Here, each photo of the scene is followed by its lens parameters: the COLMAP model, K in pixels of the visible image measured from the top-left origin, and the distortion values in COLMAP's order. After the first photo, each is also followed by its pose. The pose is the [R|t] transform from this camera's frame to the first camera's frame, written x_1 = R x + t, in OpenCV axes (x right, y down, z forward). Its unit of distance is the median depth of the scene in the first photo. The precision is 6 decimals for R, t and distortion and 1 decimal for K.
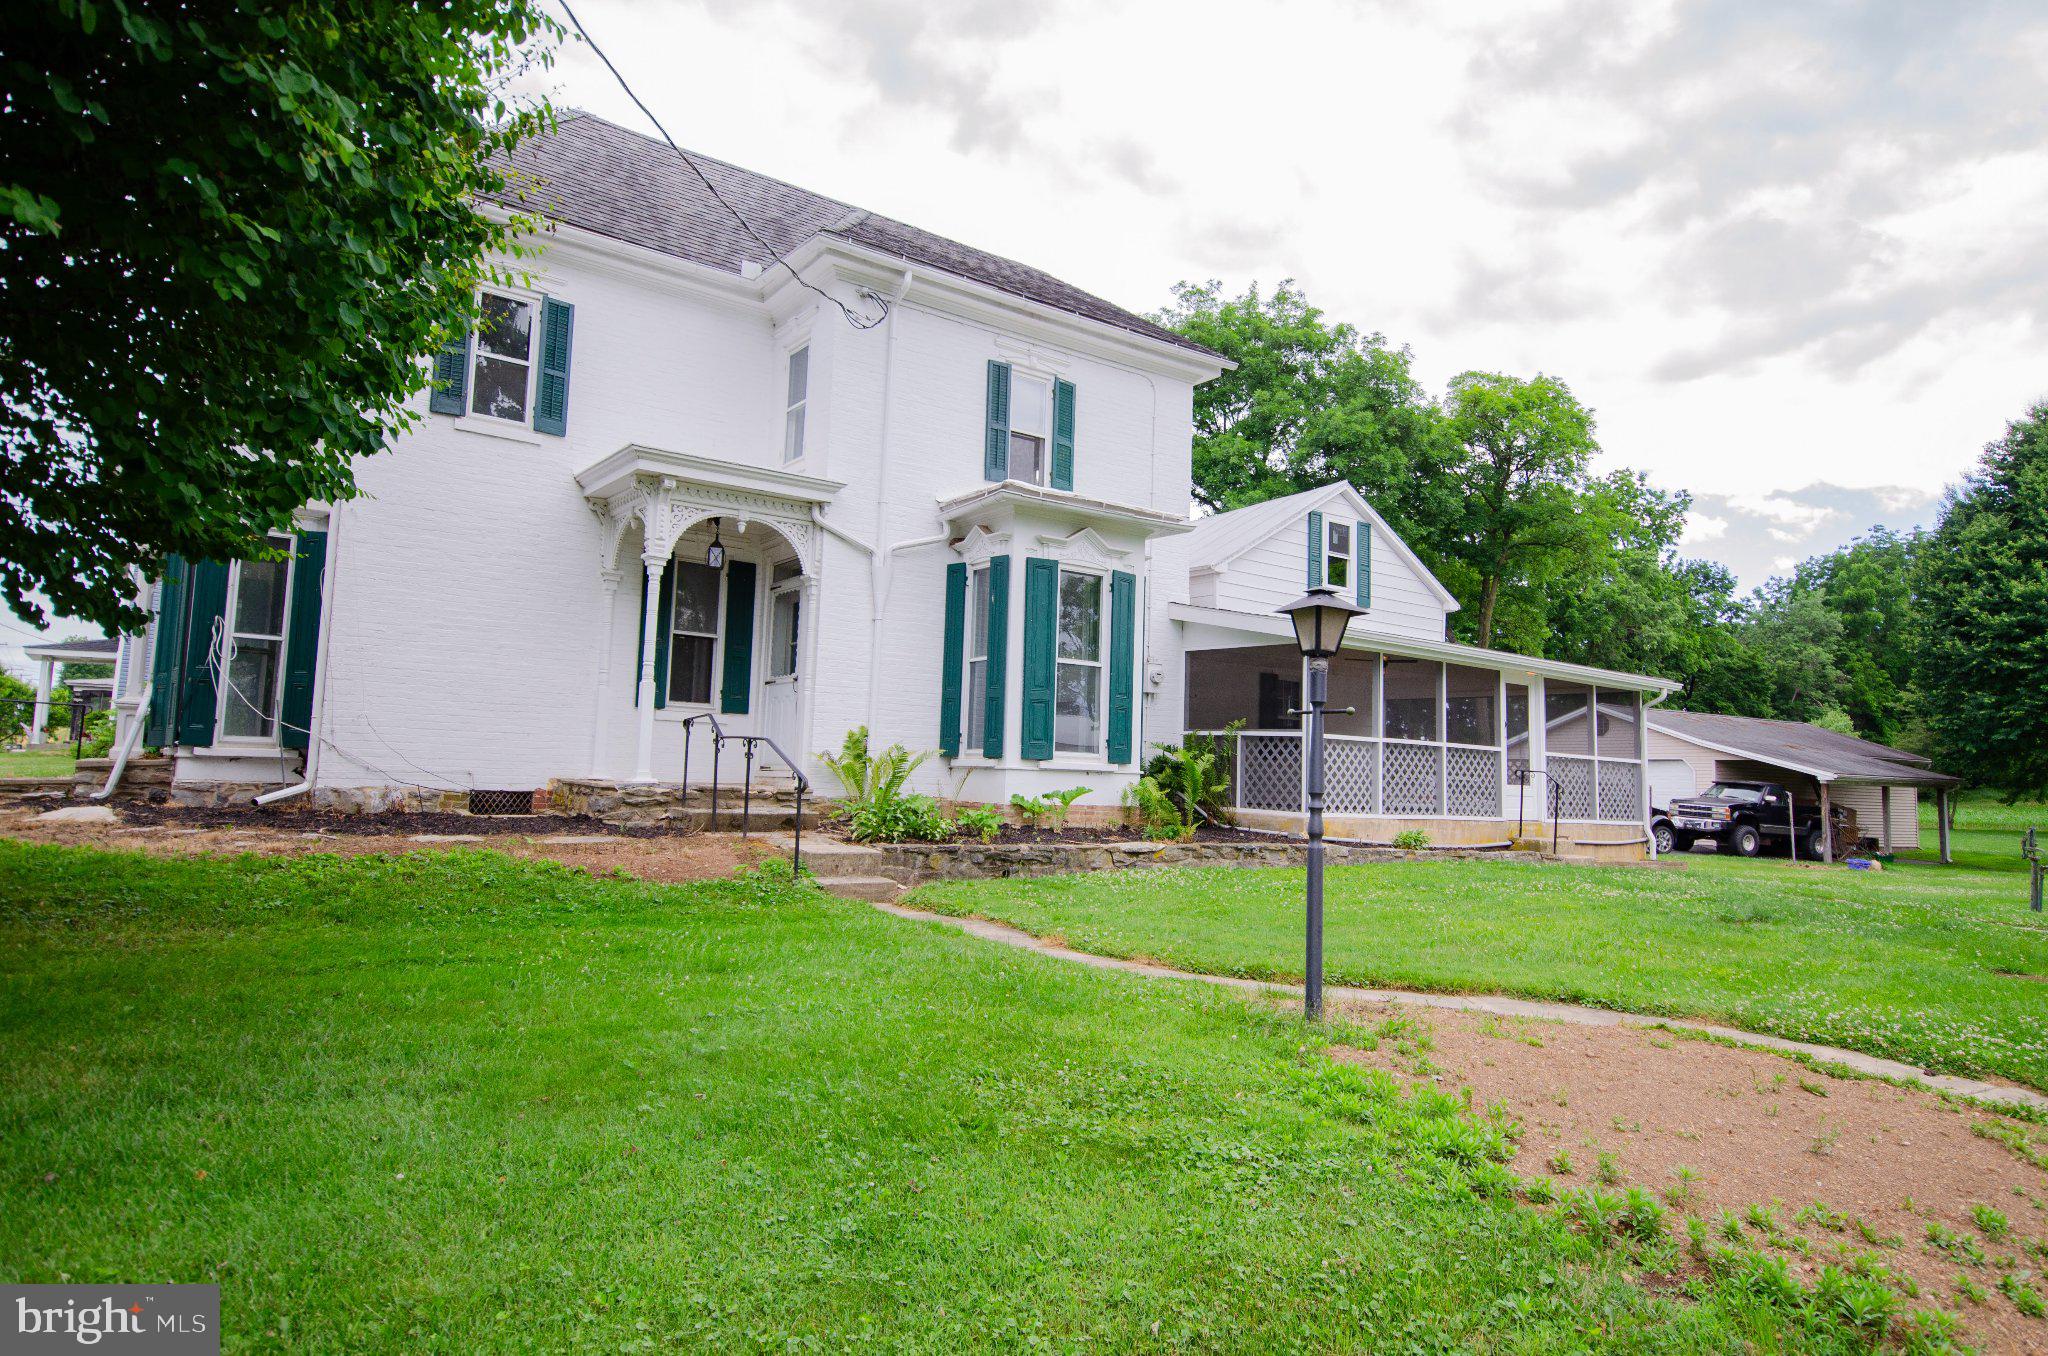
lens RADIAL K [[1245.5, 0, 1024.0], [0, 1245.5, 678.0], [0, 0, 1]] dist [-0.006171, -0.002440]
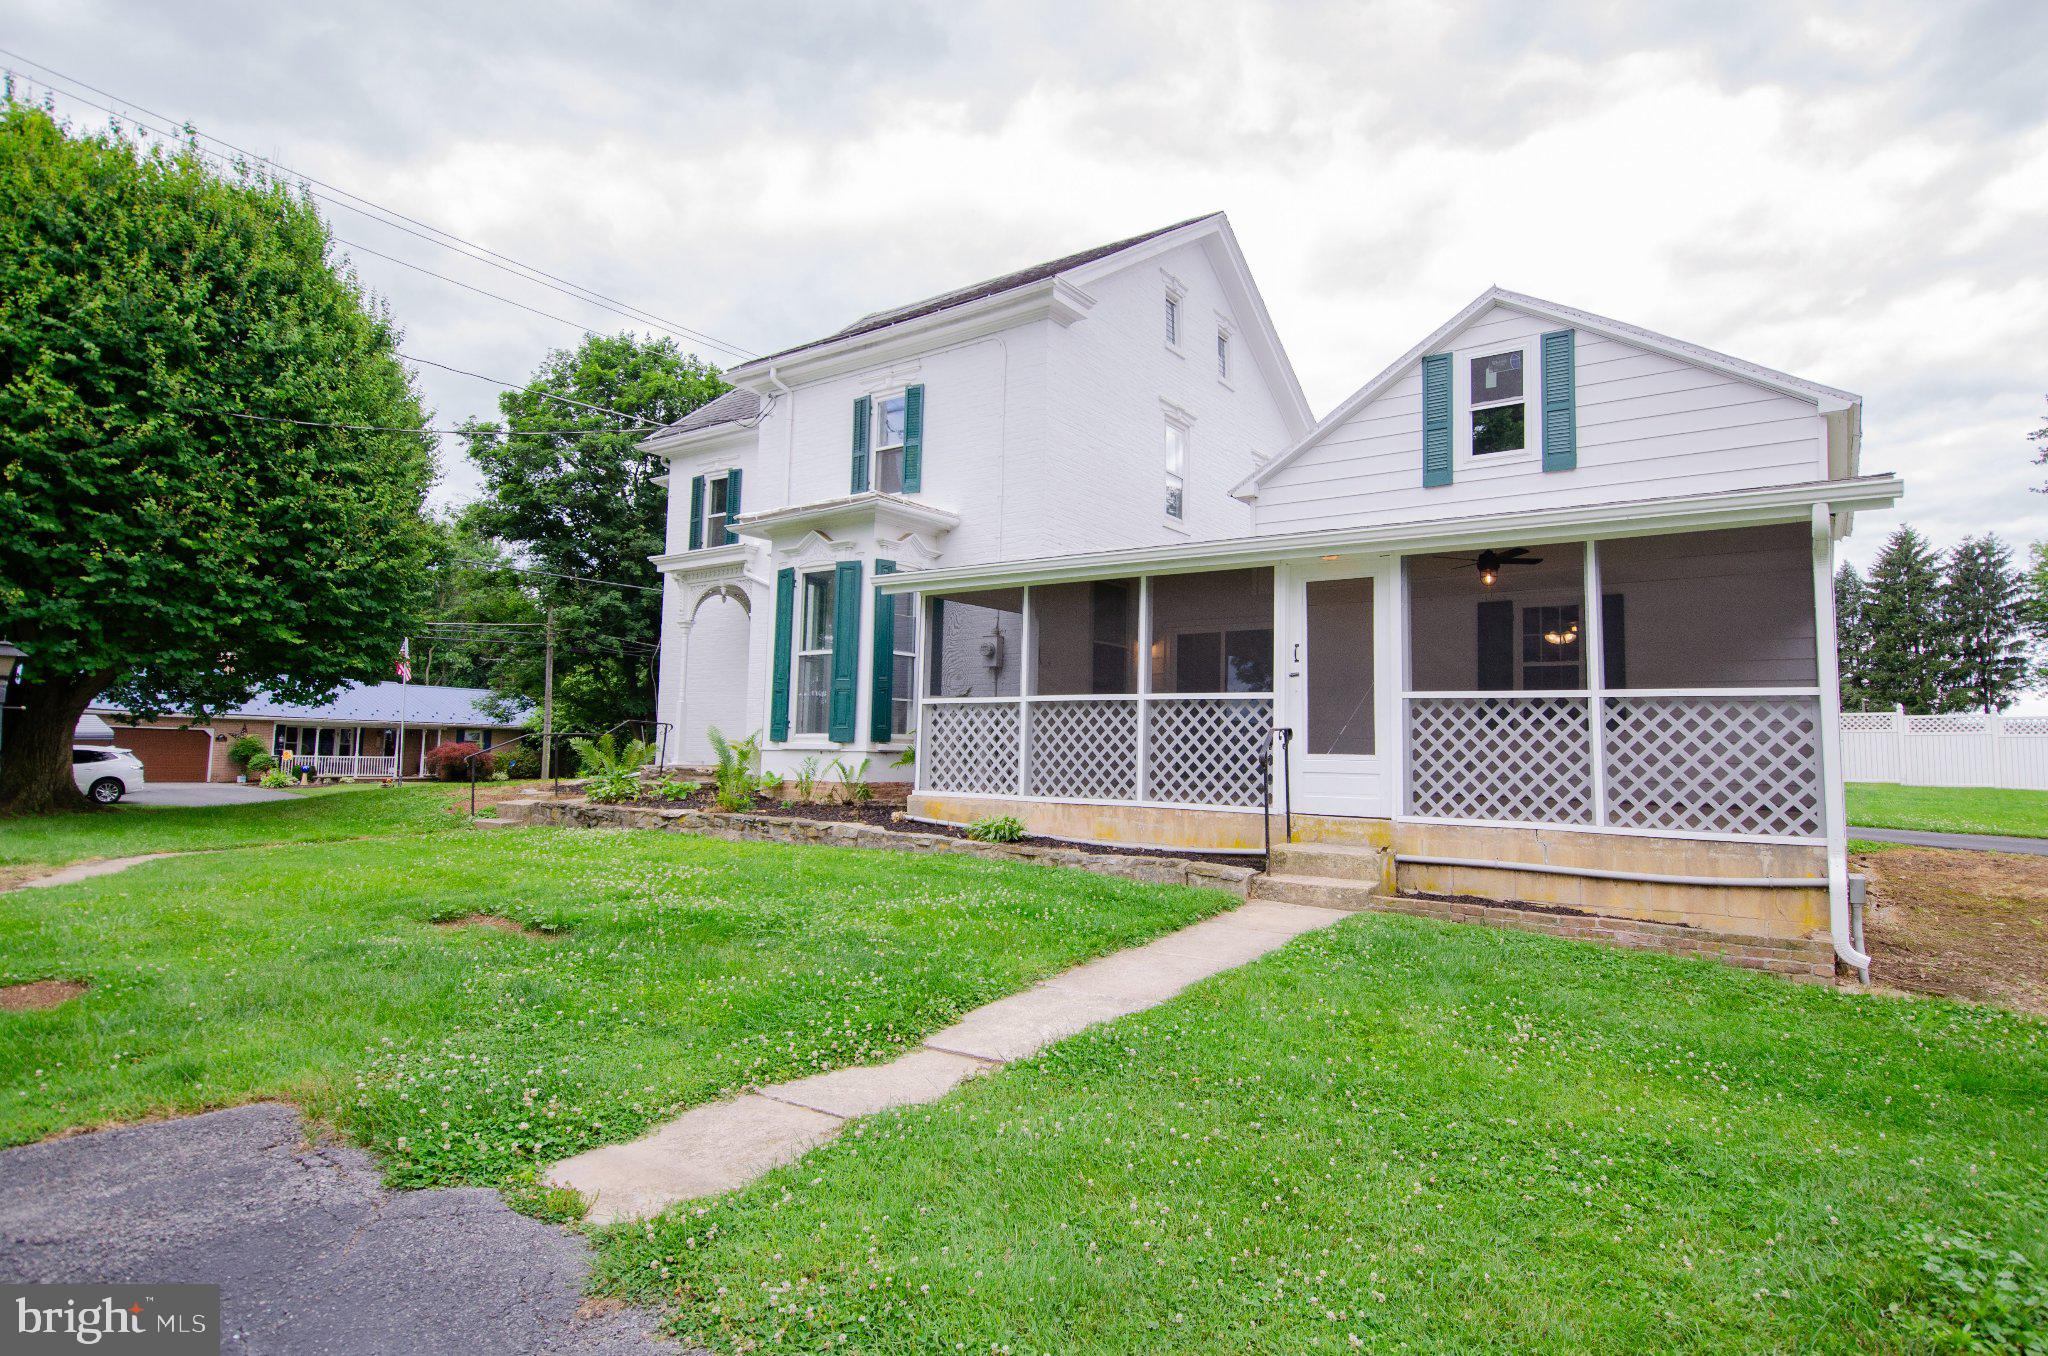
lens RADIAL K [[1084.9, 0, 1024.0], [0, 1084.9, 678.0], [0, 0, 1]] dist [0.004840, 0.000440]
pose [[0.311272, -0.093466, -0.945713, 0.955217], [0.073190, 0.994554, -0.074203, 0.089599], [0.947498, -0.046120, 0.316418, 0.813012]]
